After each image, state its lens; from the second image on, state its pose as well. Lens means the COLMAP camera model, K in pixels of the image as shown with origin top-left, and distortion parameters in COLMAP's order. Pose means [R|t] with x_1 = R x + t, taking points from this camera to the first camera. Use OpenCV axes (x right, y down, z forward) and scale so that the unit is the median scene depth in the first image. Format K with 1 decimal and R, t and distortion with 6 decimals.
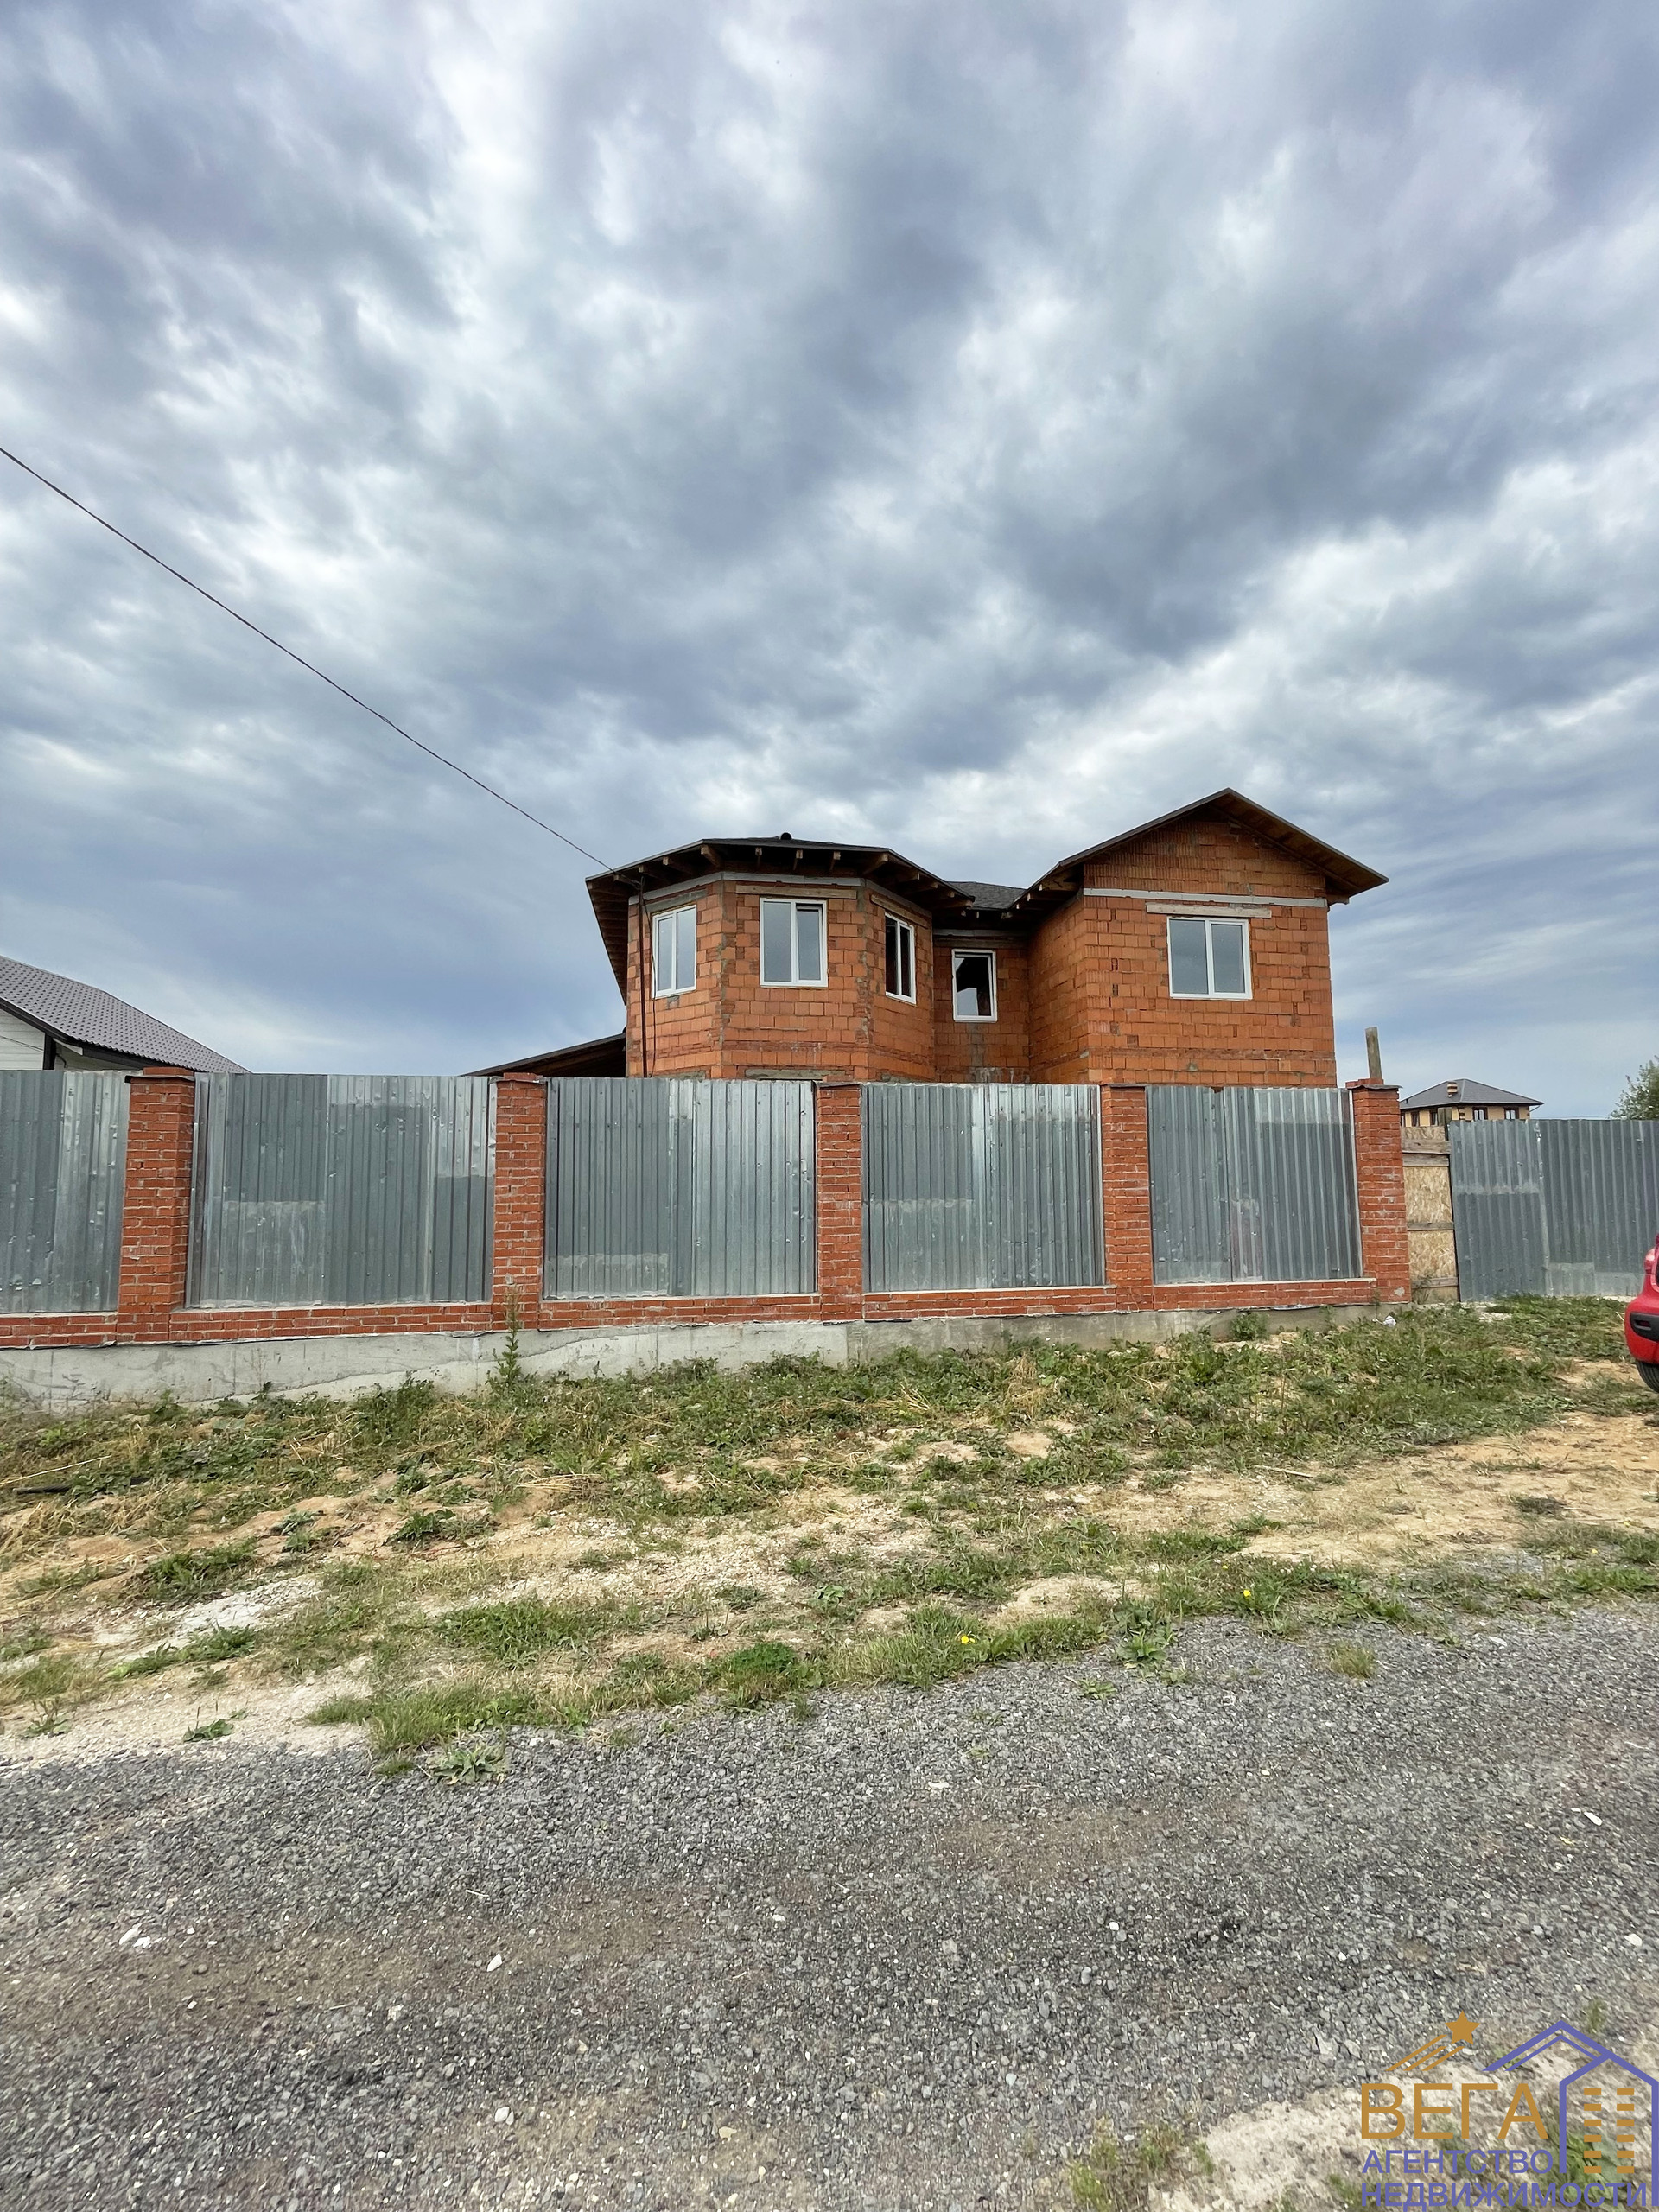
lens RADIAL K [[897.7, 0, 826.4], [0, 897.7, 1117.8], [0, 0, 1]] dist [0.013161, -0.000854]
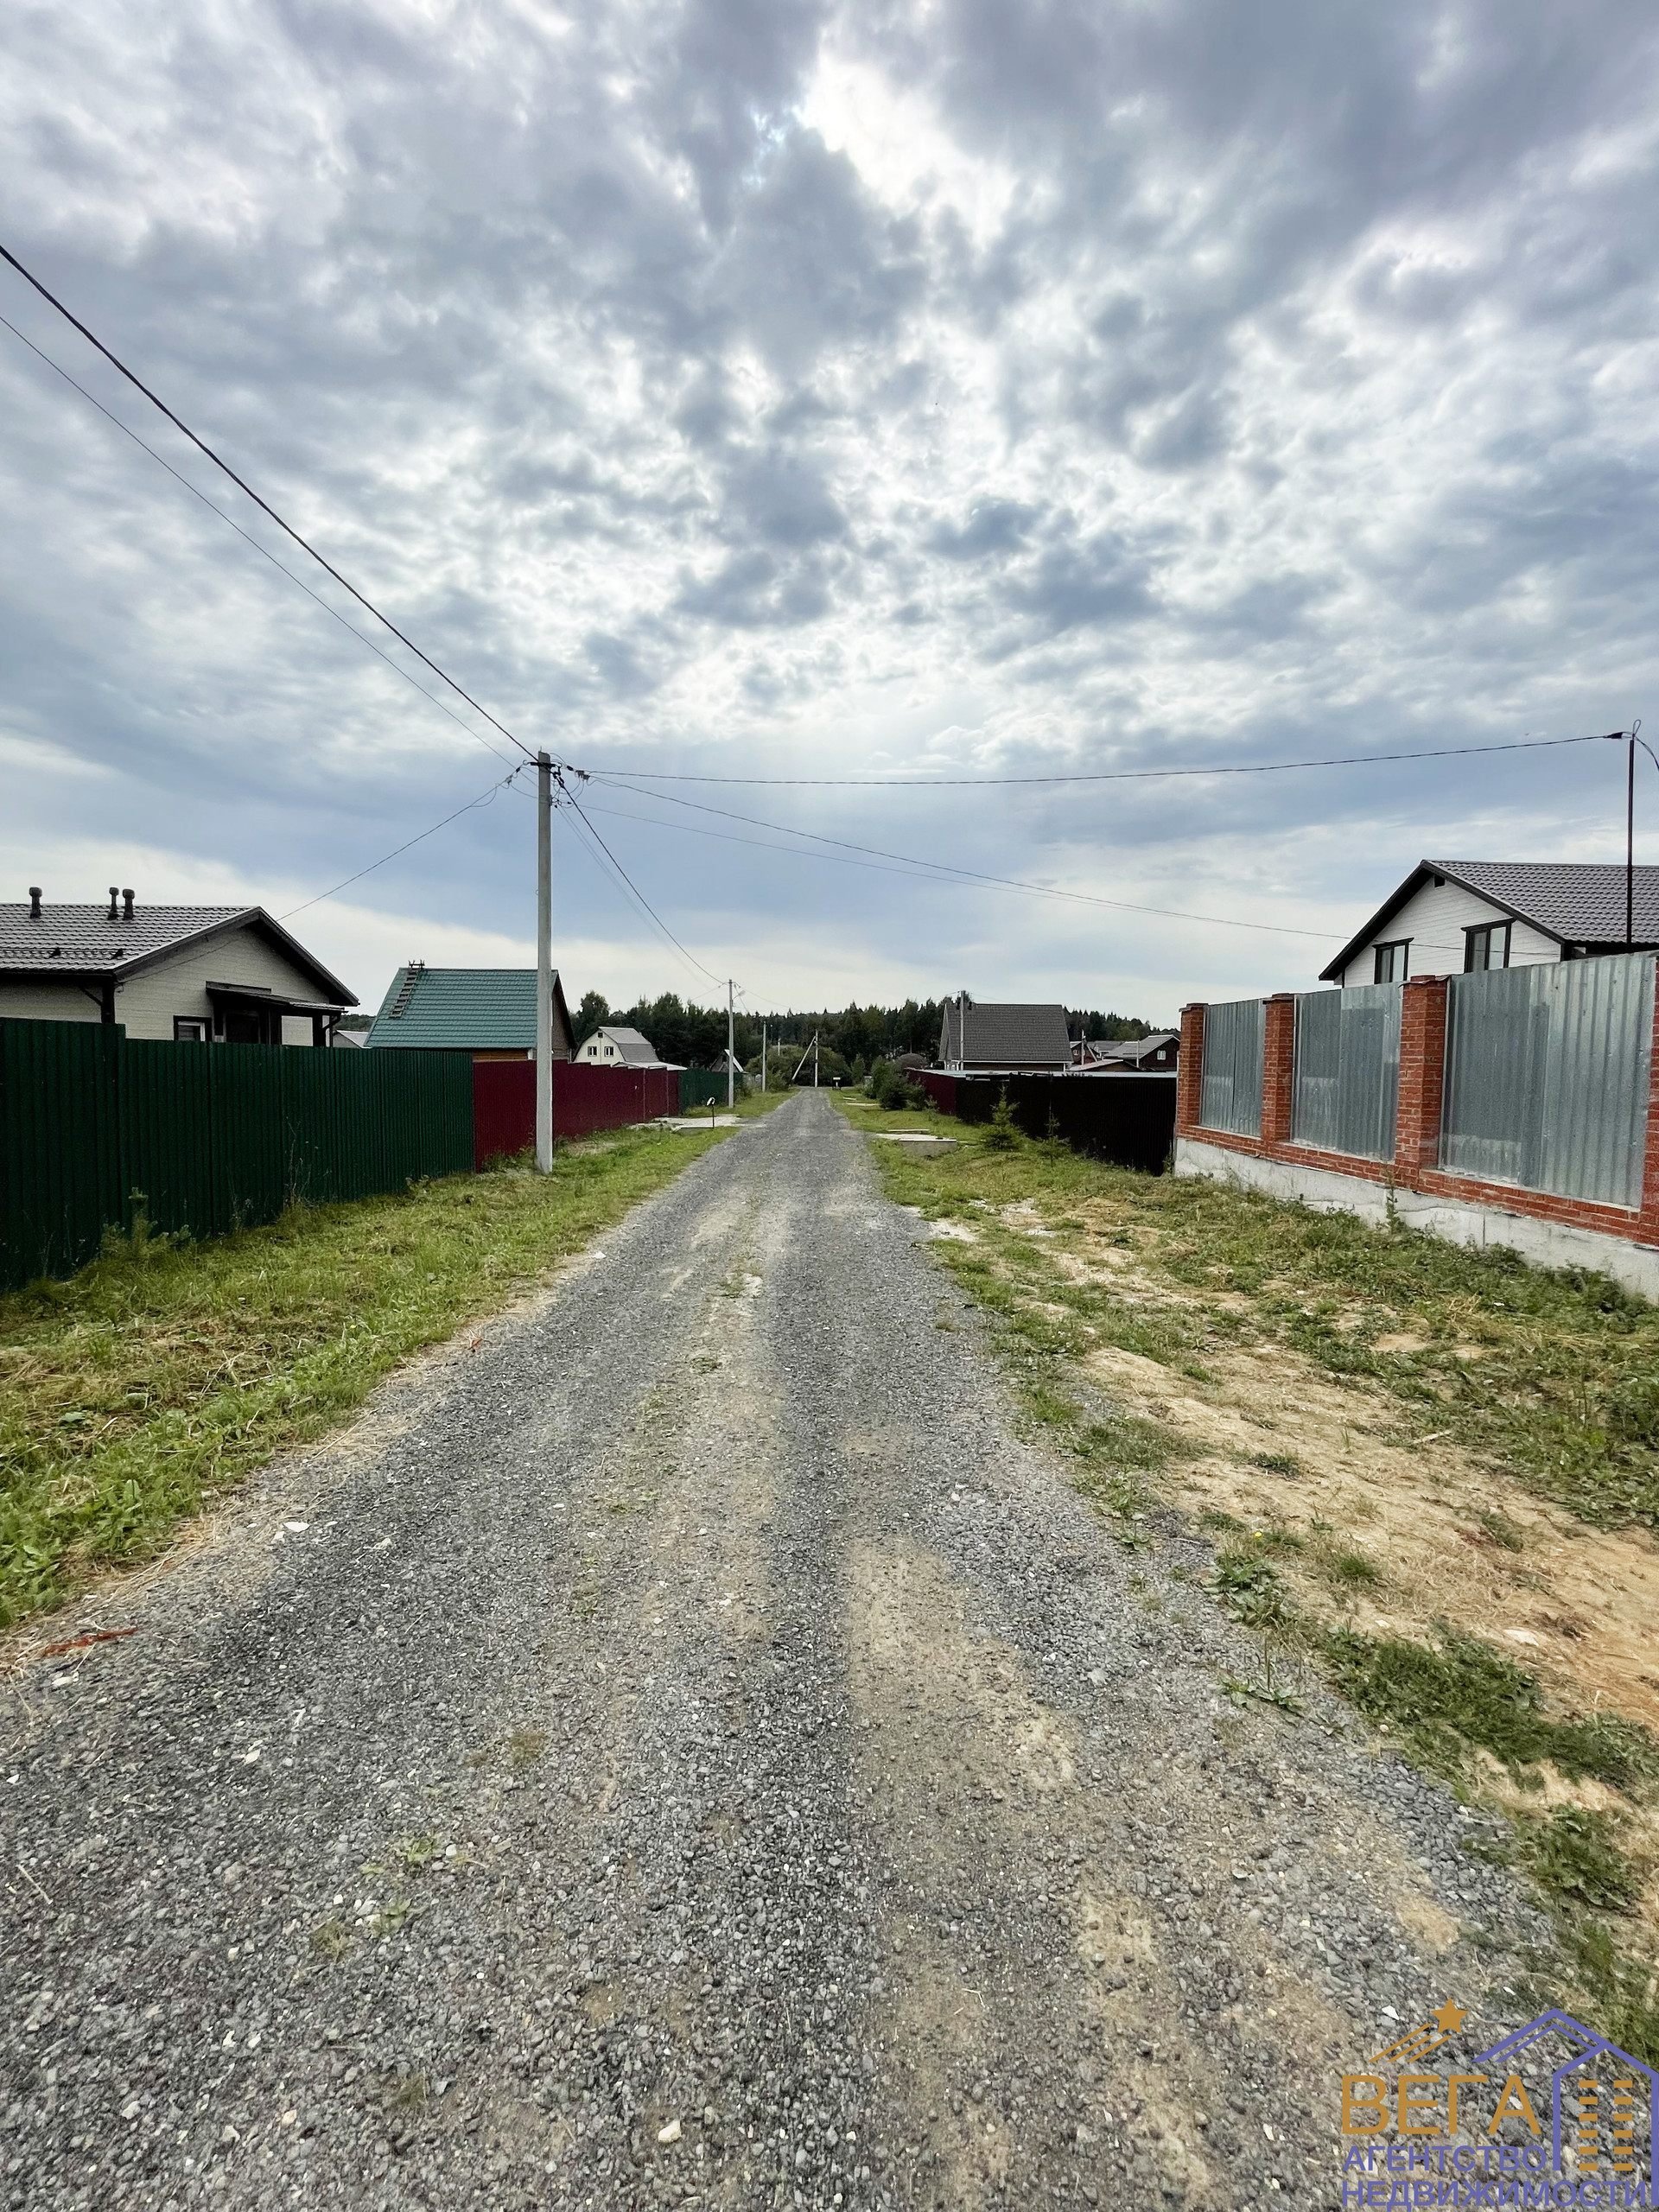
lens RADIAL K [[897.7, 0, 828.5], [0, 897.7, 1106.8], [0, 0, 1]] dist [0.013161, -0.000854]
pose [[-0.170368, 0.059384, -0.983589, 1.025910], [0.069246, 0.996436, 0.048166, 0.009255], [0.982944, -0.059904, -0.173873, 0.453065]]
